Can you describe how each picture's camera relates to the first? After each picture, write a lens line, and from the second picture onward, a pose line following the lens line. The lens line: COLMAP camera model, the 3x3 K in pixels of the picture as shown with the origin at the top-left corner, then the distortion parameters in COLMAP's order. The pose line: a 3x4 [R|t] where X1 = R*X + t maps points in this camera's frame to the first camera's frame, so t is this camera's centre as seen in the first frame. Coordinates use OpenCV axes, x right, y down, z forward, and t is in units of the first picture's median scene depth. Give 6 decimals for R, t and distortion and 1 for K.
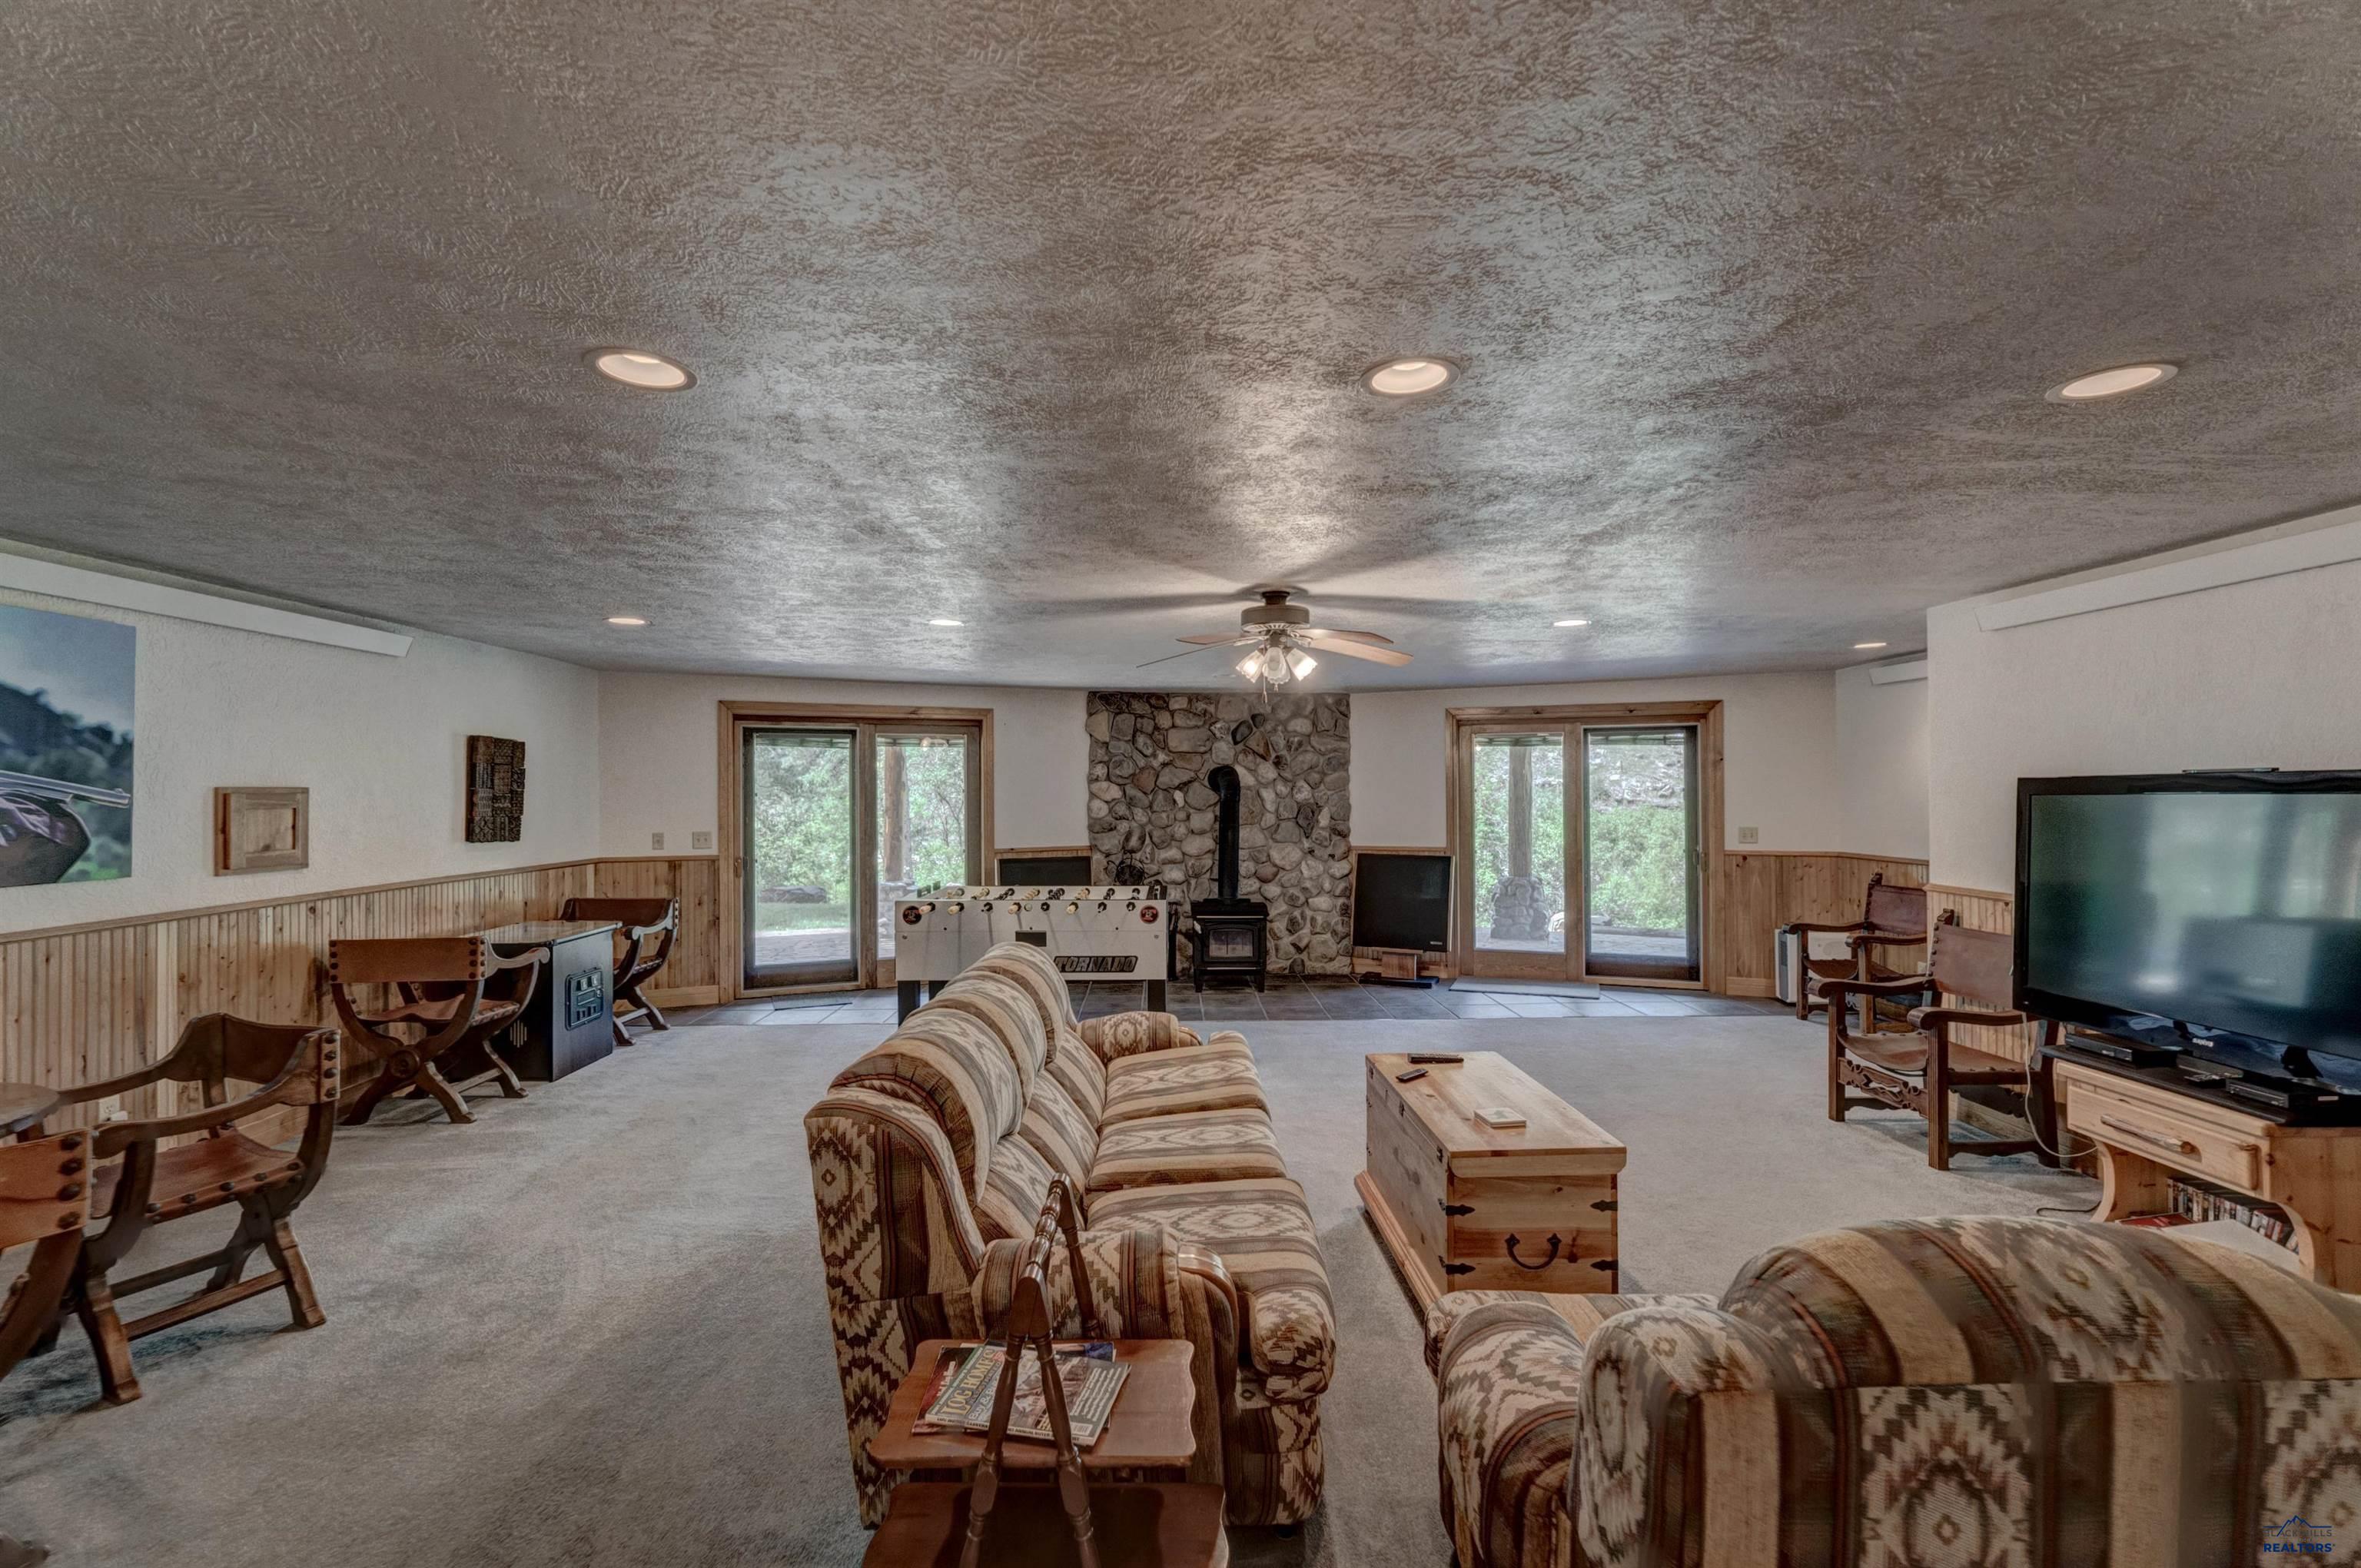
lens RADIAL K [[1013.2, 0, 1178.6], [0, 1013.2, 791.4], [0, 0, 1]] dist [0.000274, 0.000036]
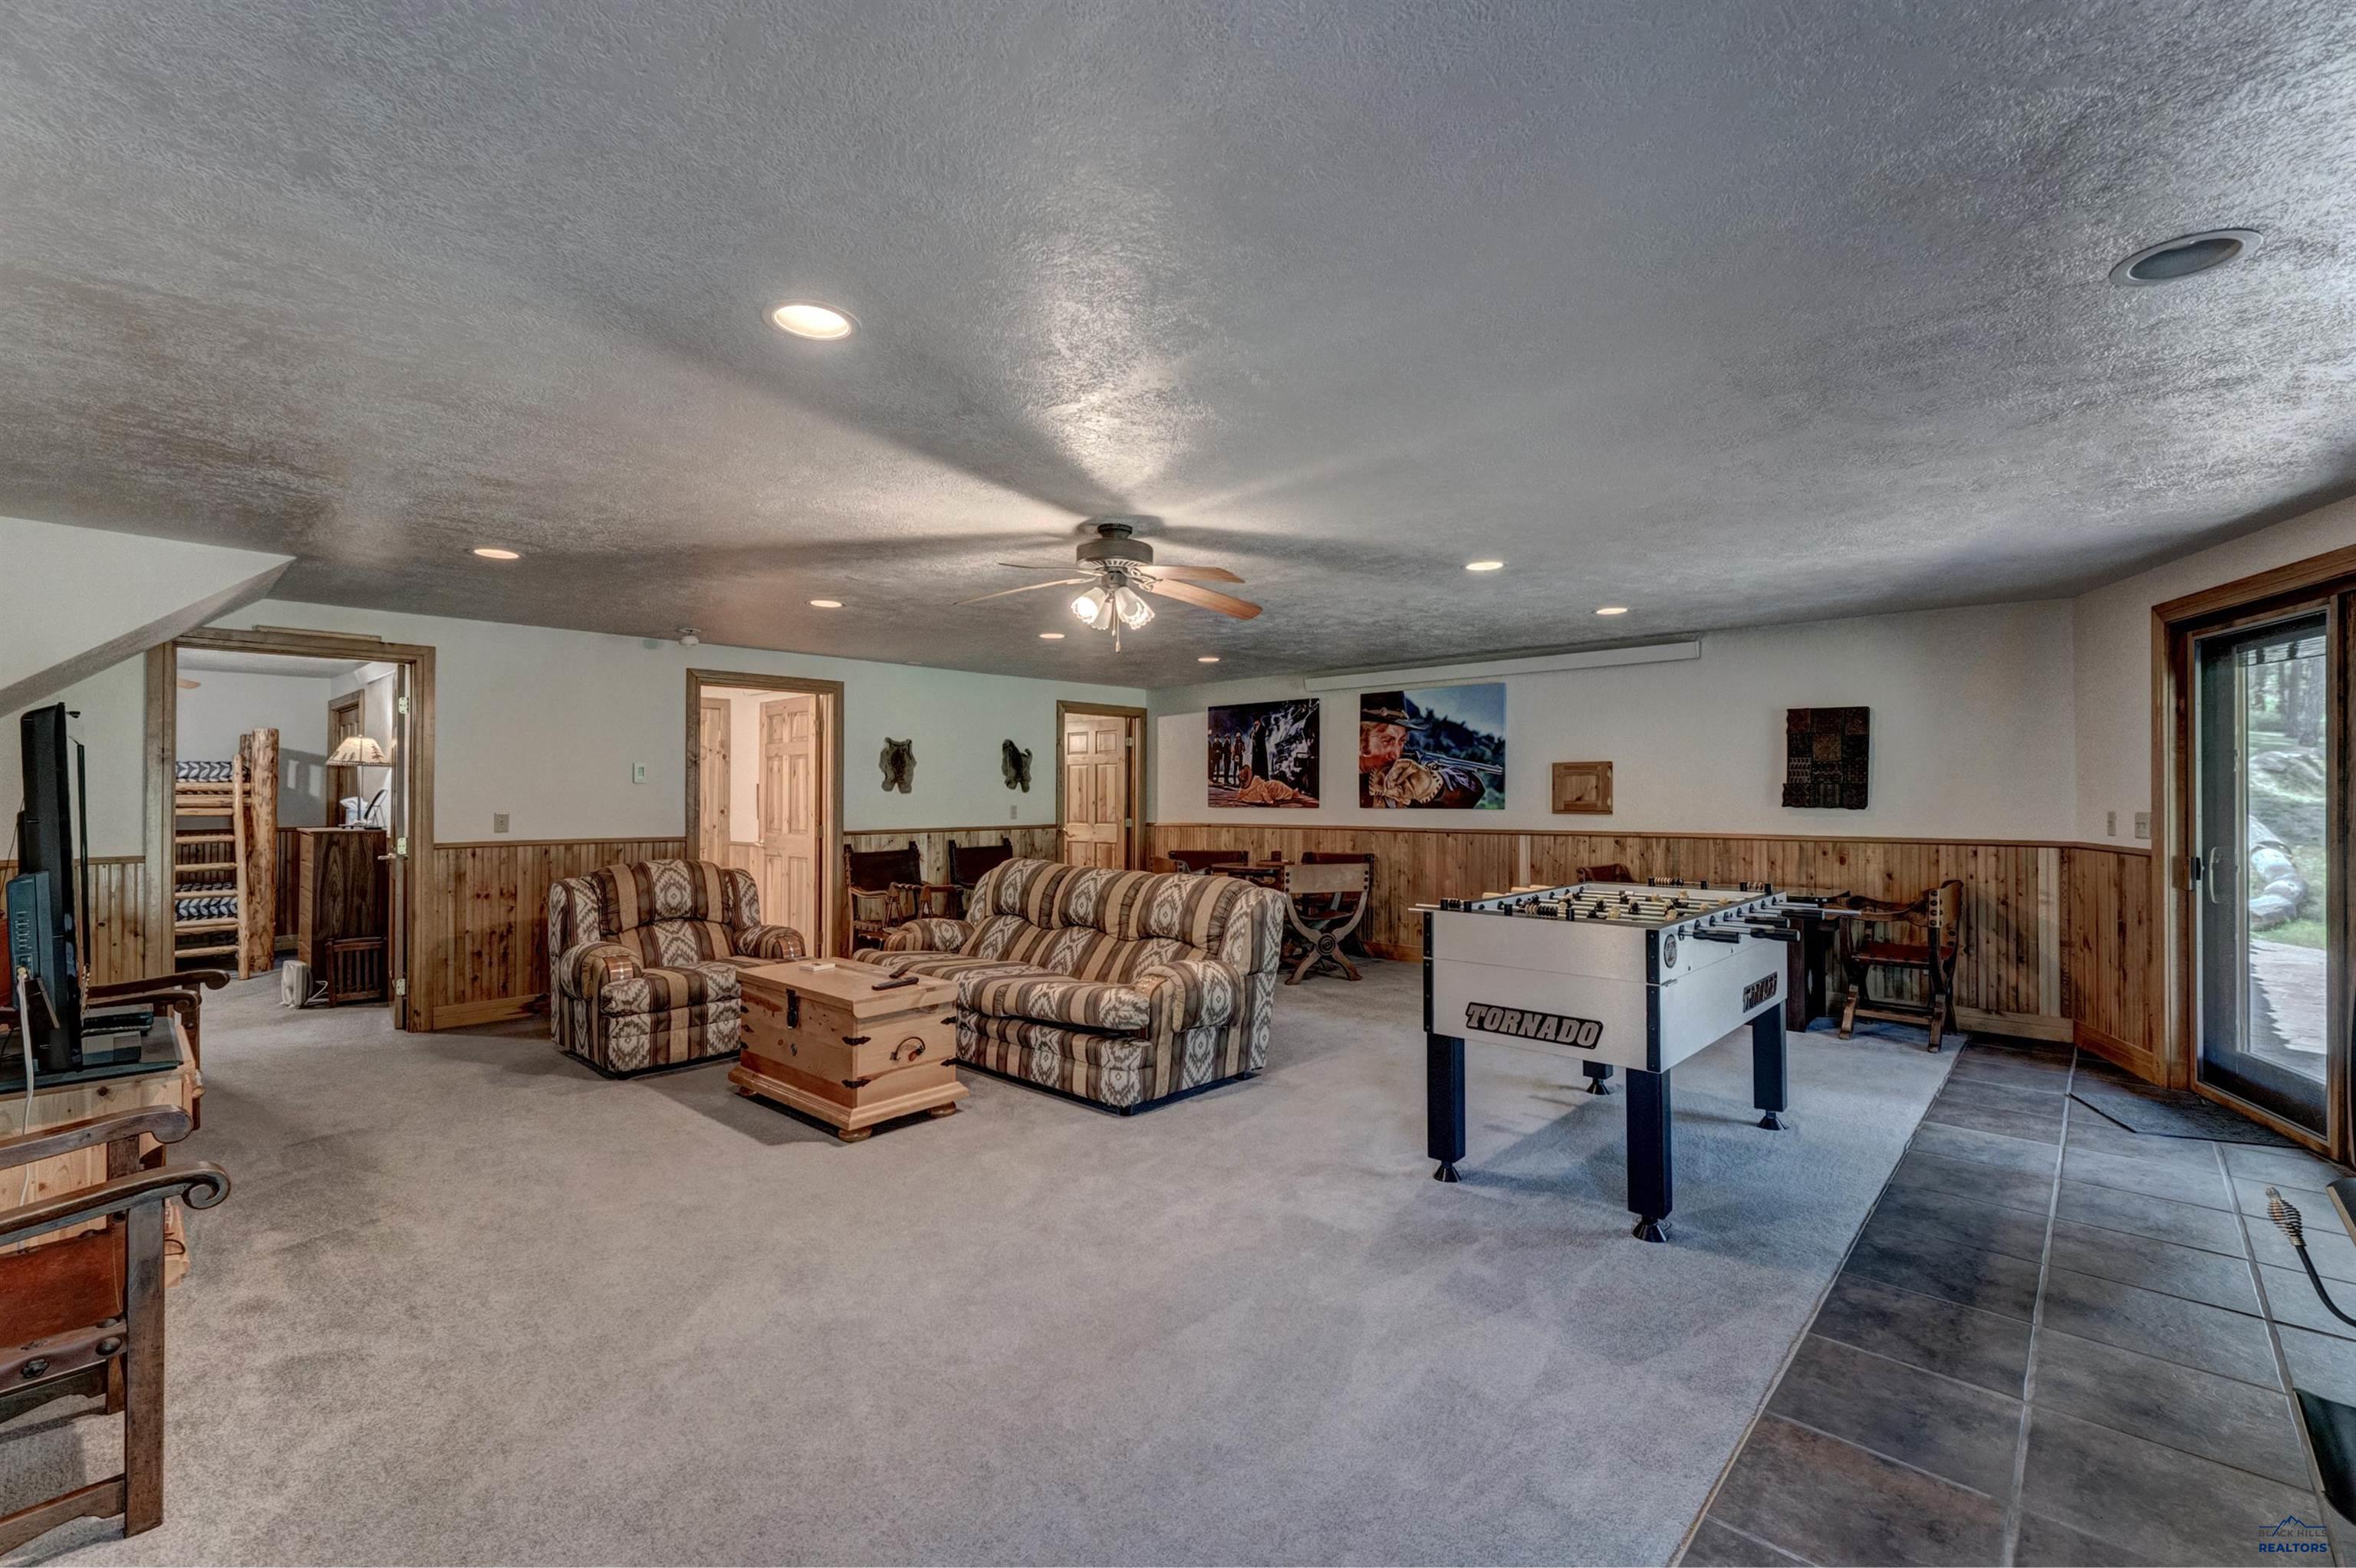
lens RADIAL K [[1010.9, 0, 1177.0], [0, 1010.9, 778.2], [0, 0, 1]] dist [0.000274, 0.000036]
pose [[-0.700463, 0.006950, -0.713655, 0.833236], [0.010309, 0.999947, -0.000380, 0.017650], [0.713614, -0.007623, -0.700498, 1.939687]]
